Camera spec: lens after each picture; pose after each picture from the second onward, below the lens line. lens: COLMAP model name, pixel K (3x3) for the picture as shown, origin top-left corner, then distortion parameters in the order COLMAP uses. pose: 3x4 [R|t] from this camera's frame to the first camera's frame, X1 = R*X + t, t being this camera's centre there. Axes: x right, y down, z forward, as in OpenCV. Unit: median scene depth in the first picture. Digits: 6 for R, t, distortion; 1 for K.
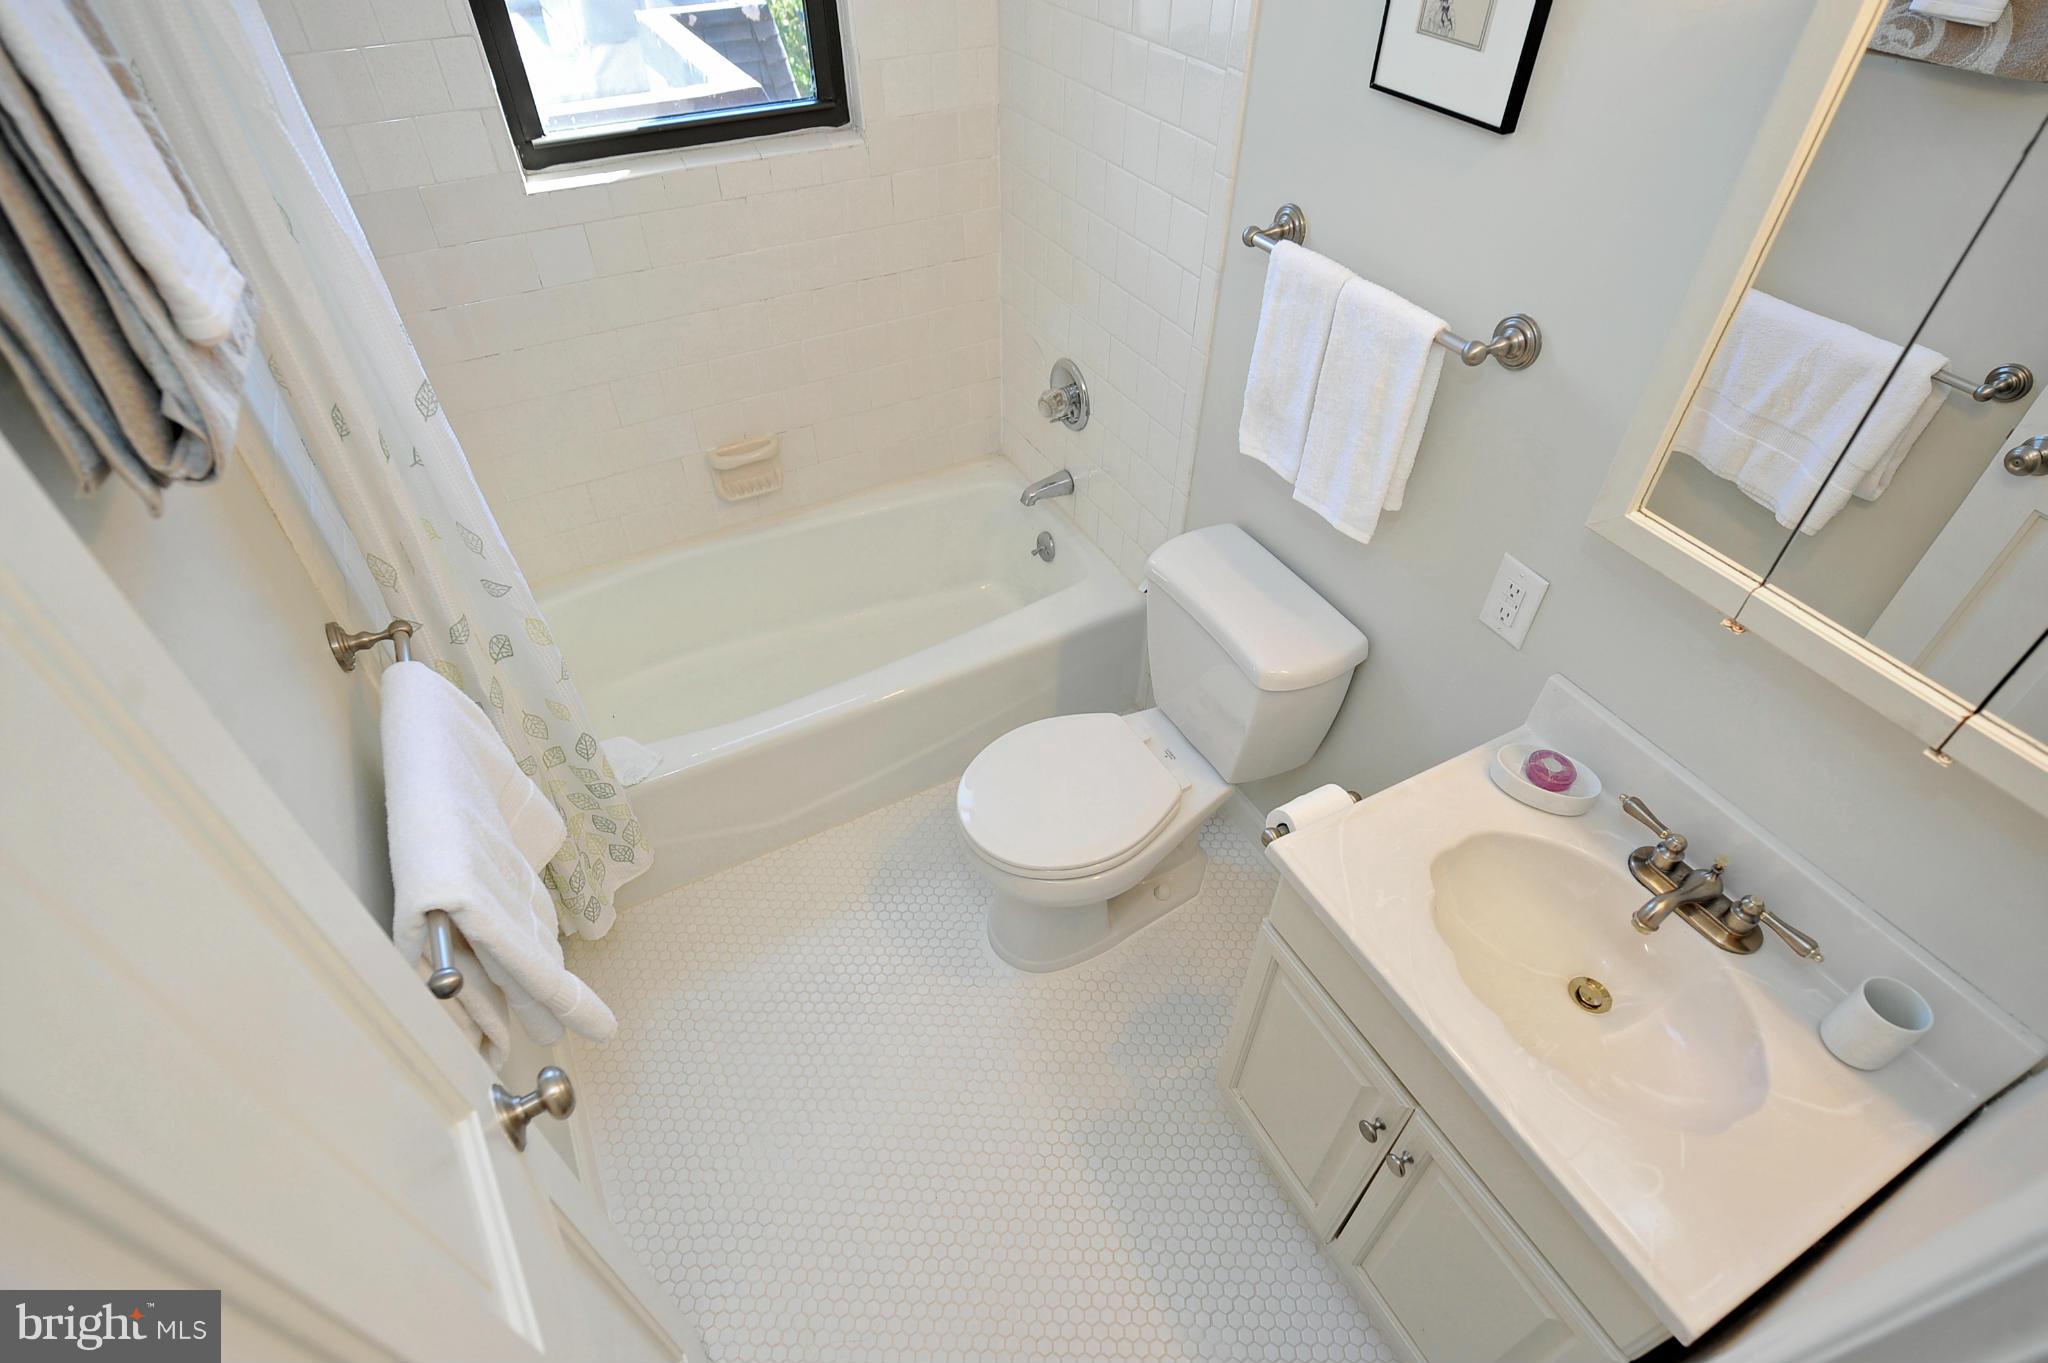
lens RADIAL K [[1007.0, 0, 962.5], [0, 1007.0, 678.5], [0, 0, 1]] dist [-0.009104, -0.001891]
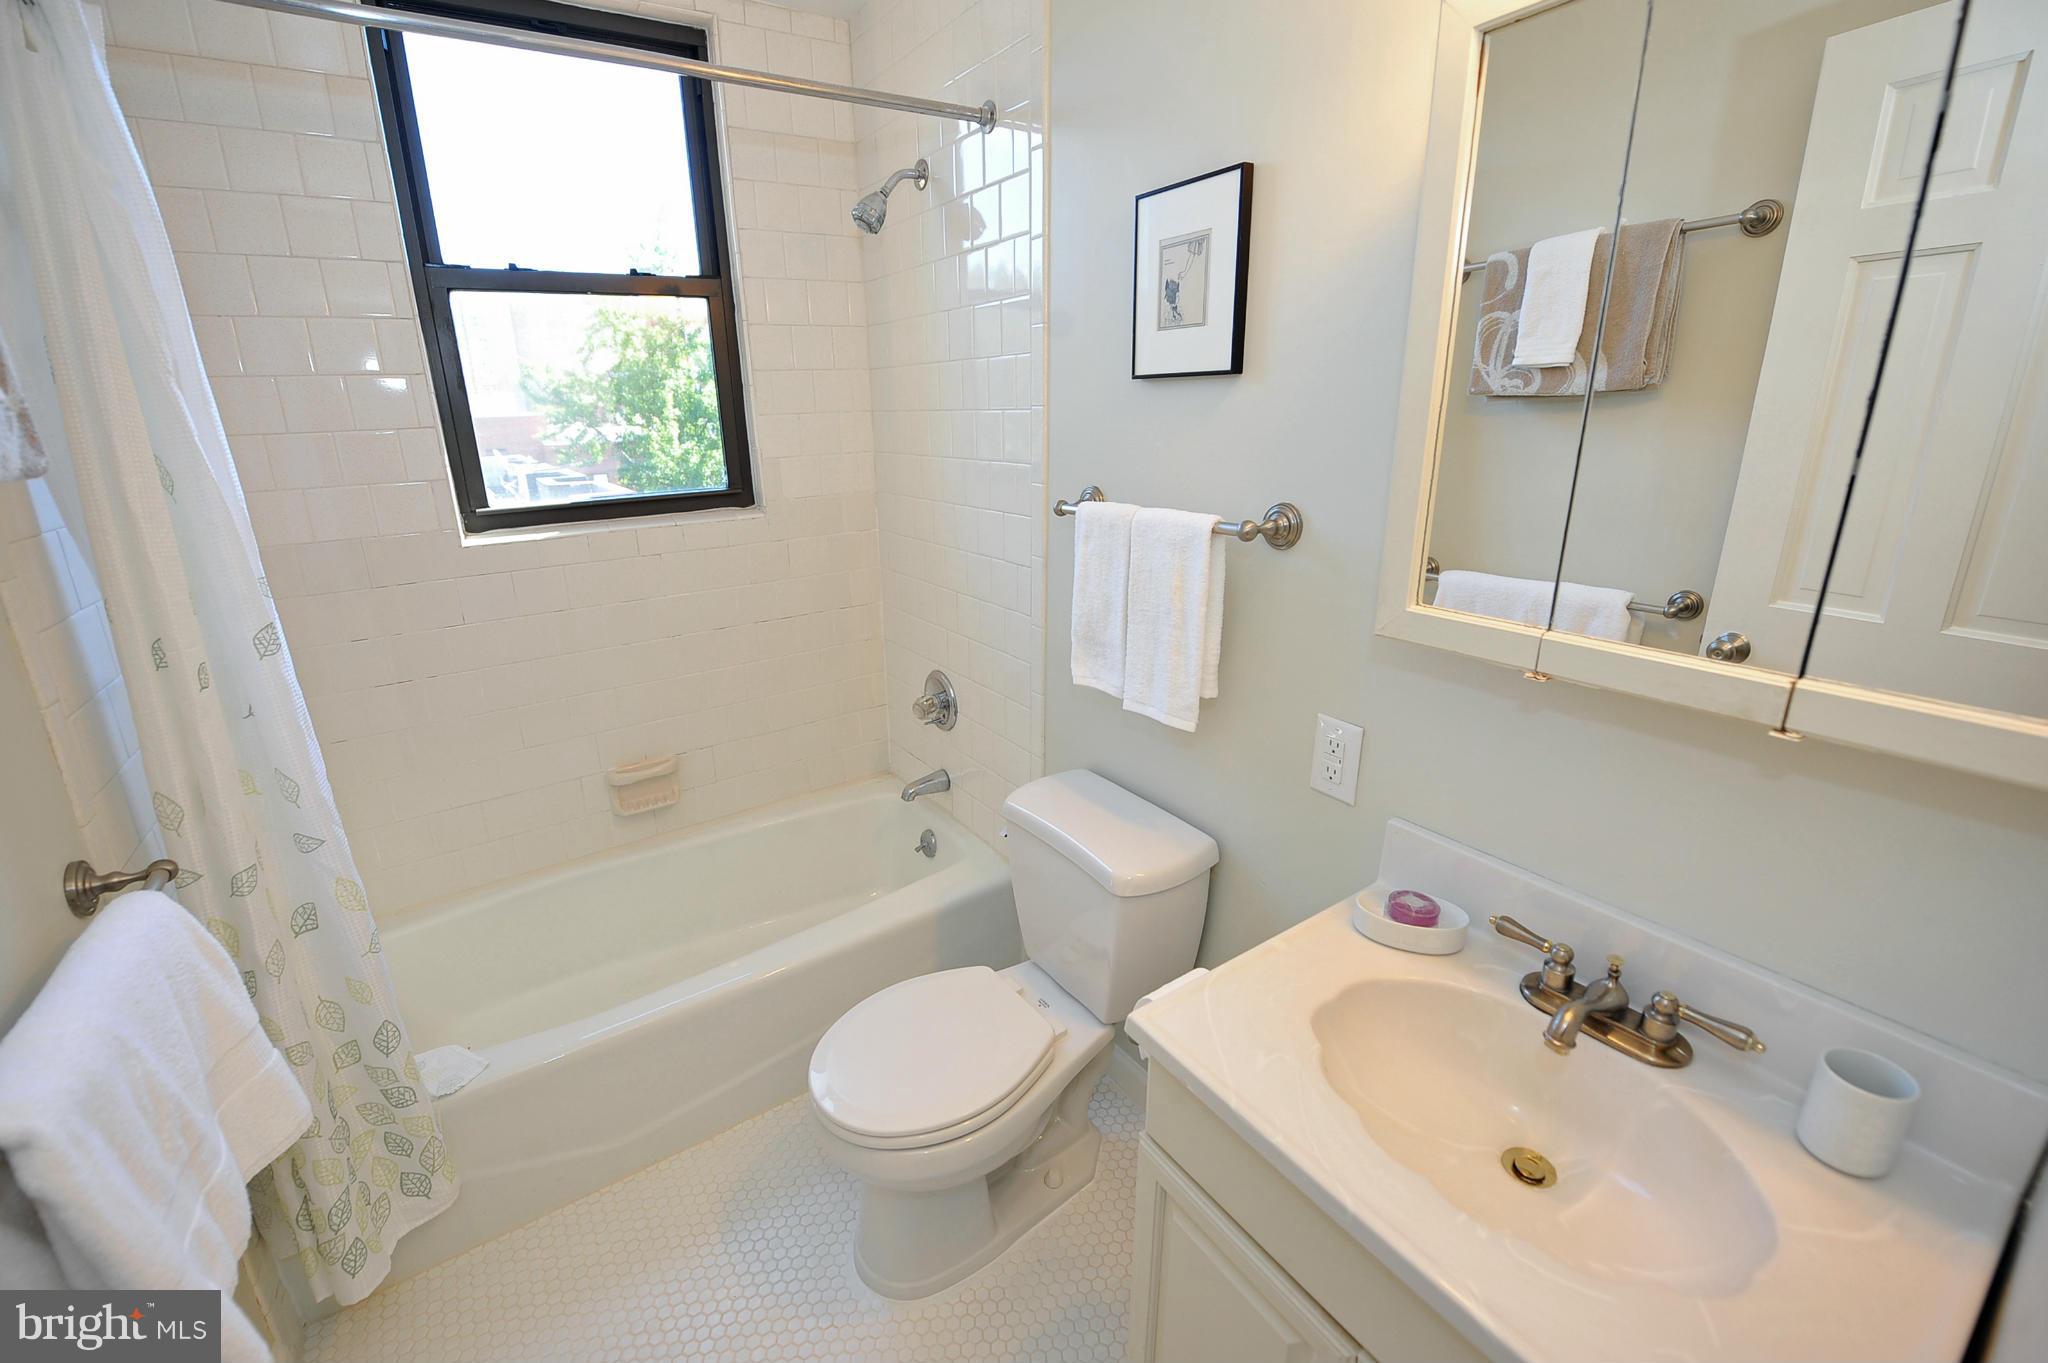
lens RADIAL K [[861.3, 0, 992.3], [0, 861.3, 658.9], [0, 0, 1]] dist [-0.016796, -0.003835]
pose [[0.993118, -0.020757, 0.115267, 0.086743], [0.068446, 0.901476, -0.427384, 0.148902], [-0.095040, 0.432332, 0.896692, 0.173999]]
